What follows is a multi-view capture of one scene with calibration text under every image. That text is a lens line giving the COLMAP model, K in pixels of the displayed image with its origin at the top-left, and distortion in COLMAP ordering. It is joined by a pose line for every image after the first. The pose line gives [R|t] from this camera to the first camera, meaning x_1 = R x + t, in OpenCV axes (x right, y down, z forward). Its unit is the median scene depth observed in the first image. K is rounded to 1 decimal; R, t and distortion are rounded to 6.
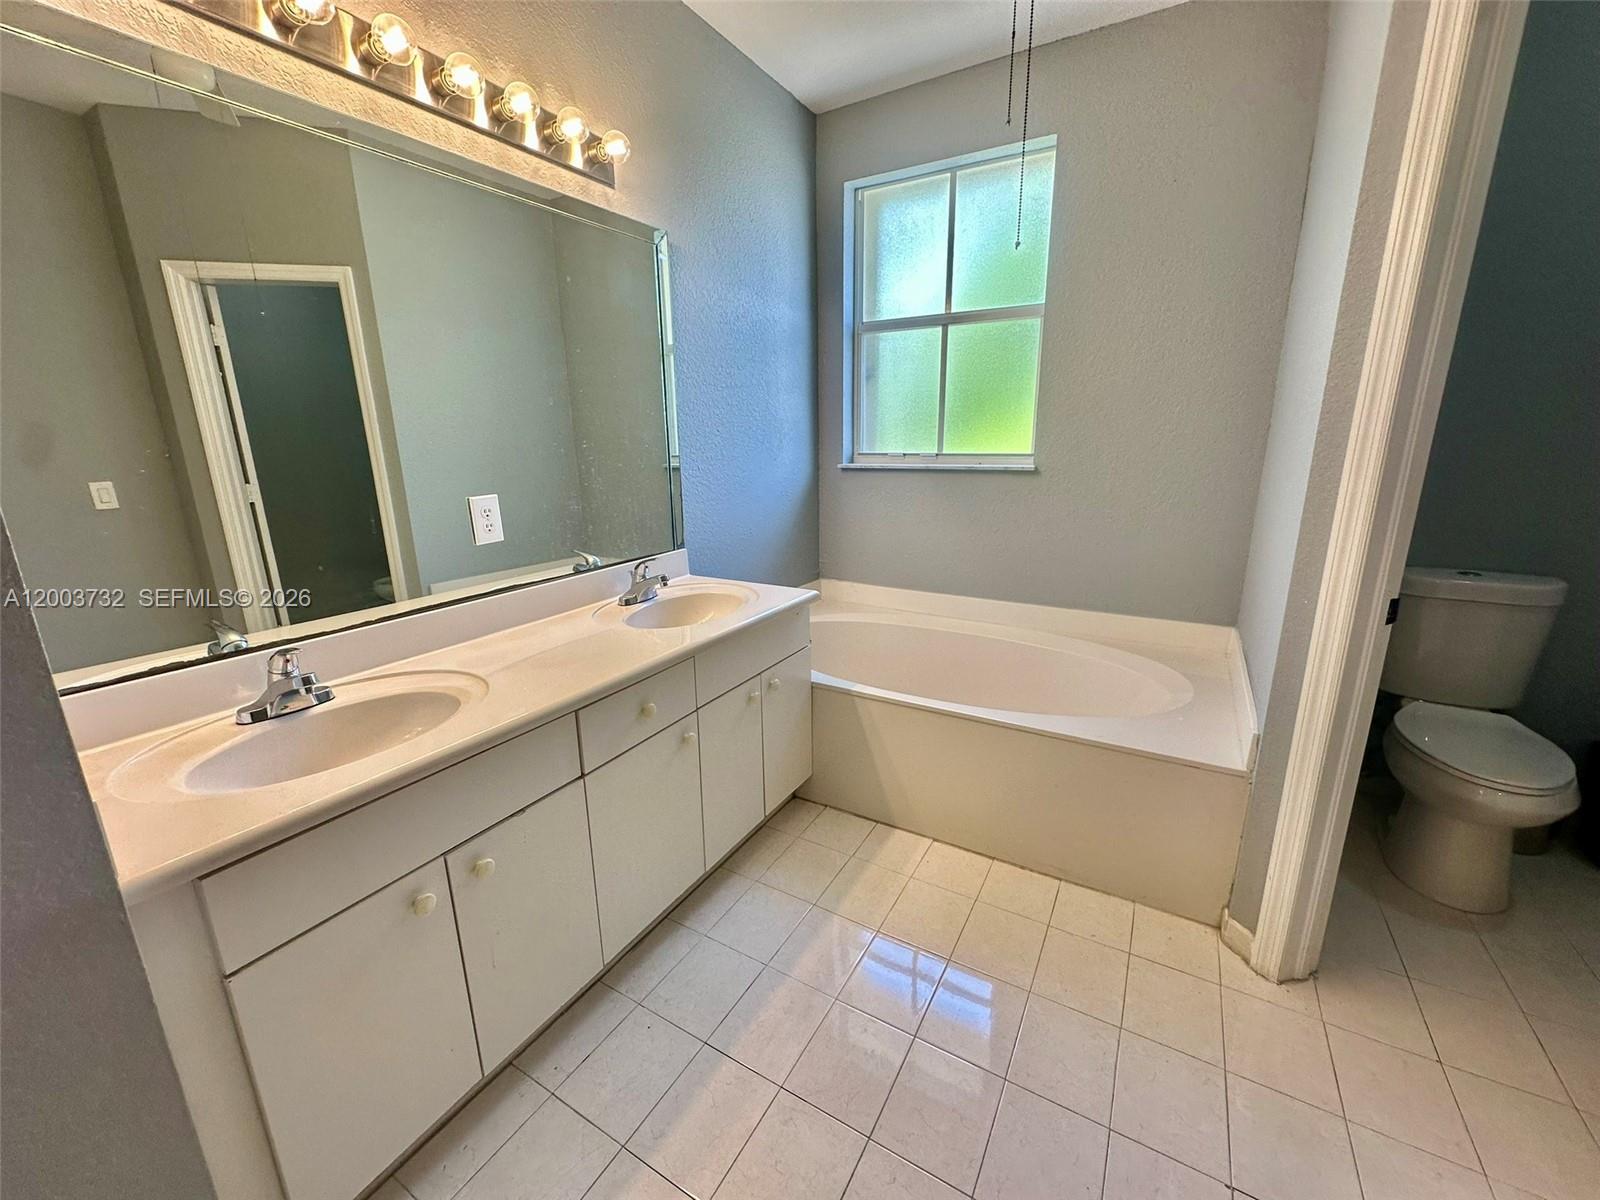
lens RADIAL K [[646.3, 0, 801.6], [0, 646.3, 593.5], [0, 0, 1]] dist [-0.009807, 0.001974]
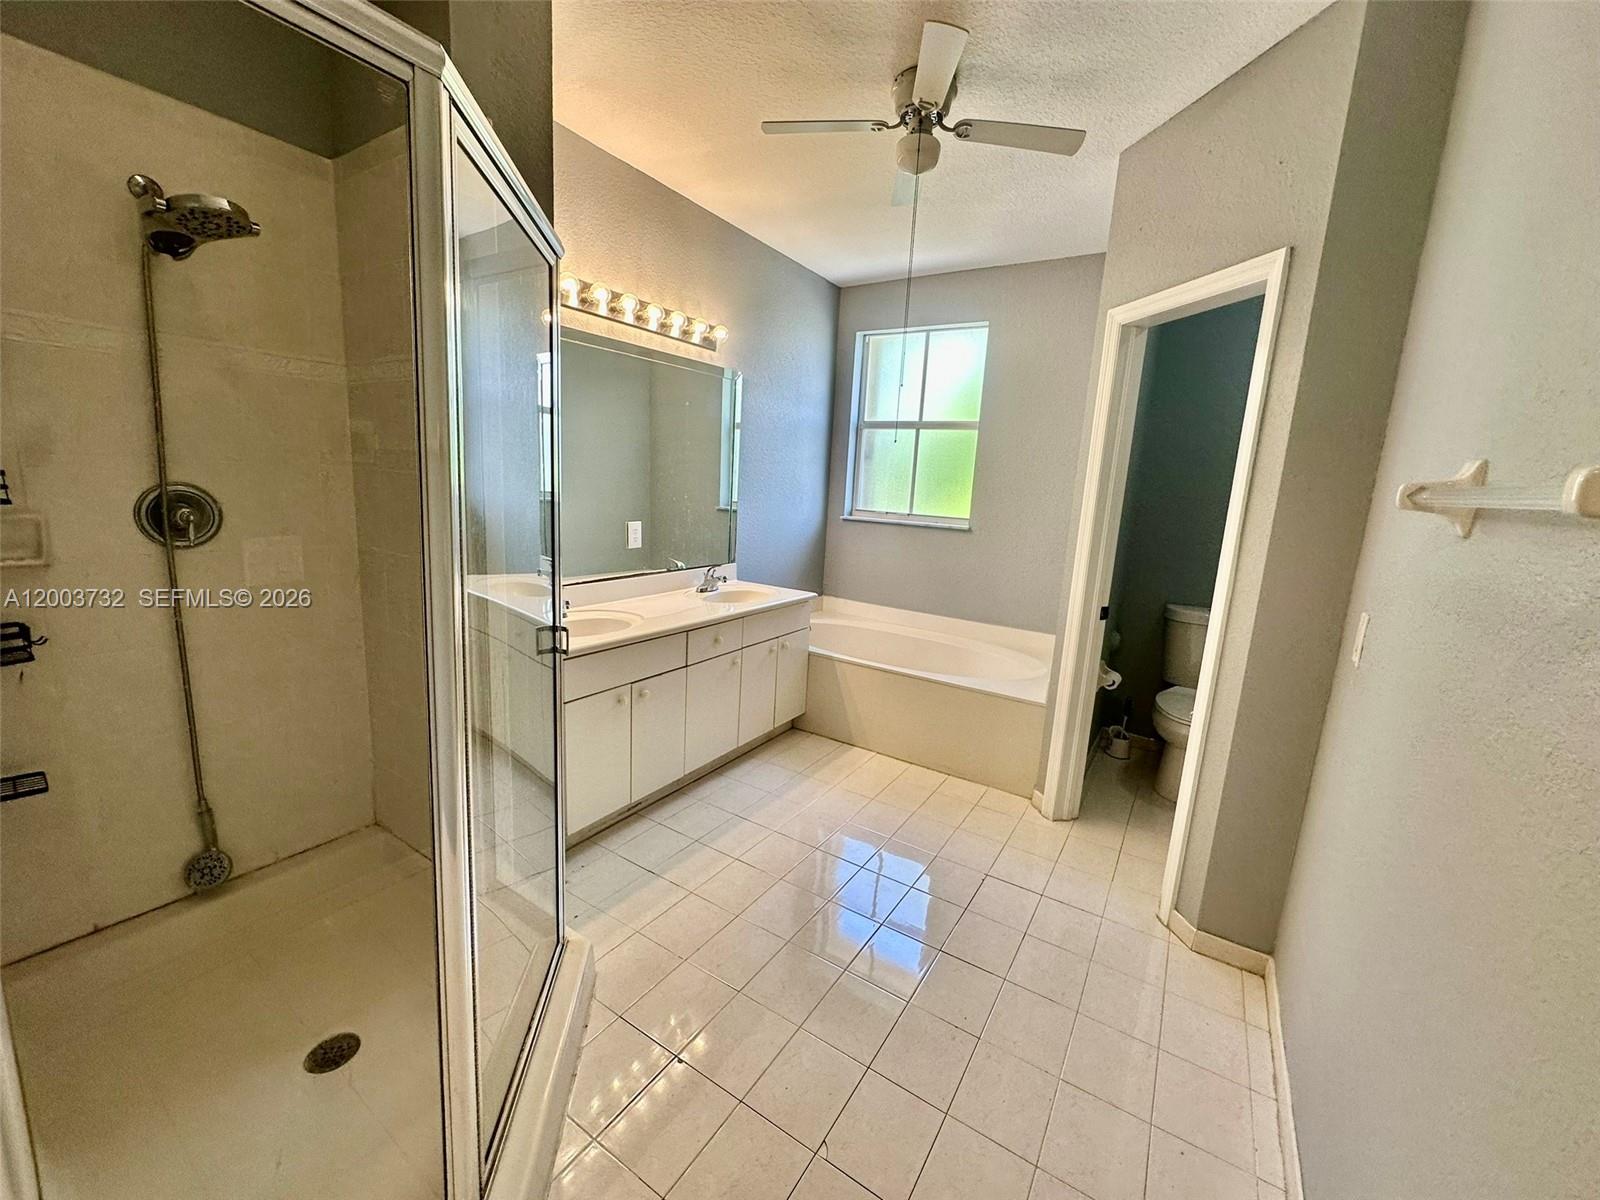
lens RADIAL K [[646.3, 0, 797.3], [0, 646.3, 598.4], [0, 0, 1]] dist [-0.009807, 0.001974]
pose [[0.996738, 0.073501, -0.033337, 0.029161], [-0.075301, 0.995564, -0.056403, 0.093702], [0.029043, 0.058729, 0.997851, -0.566917]]
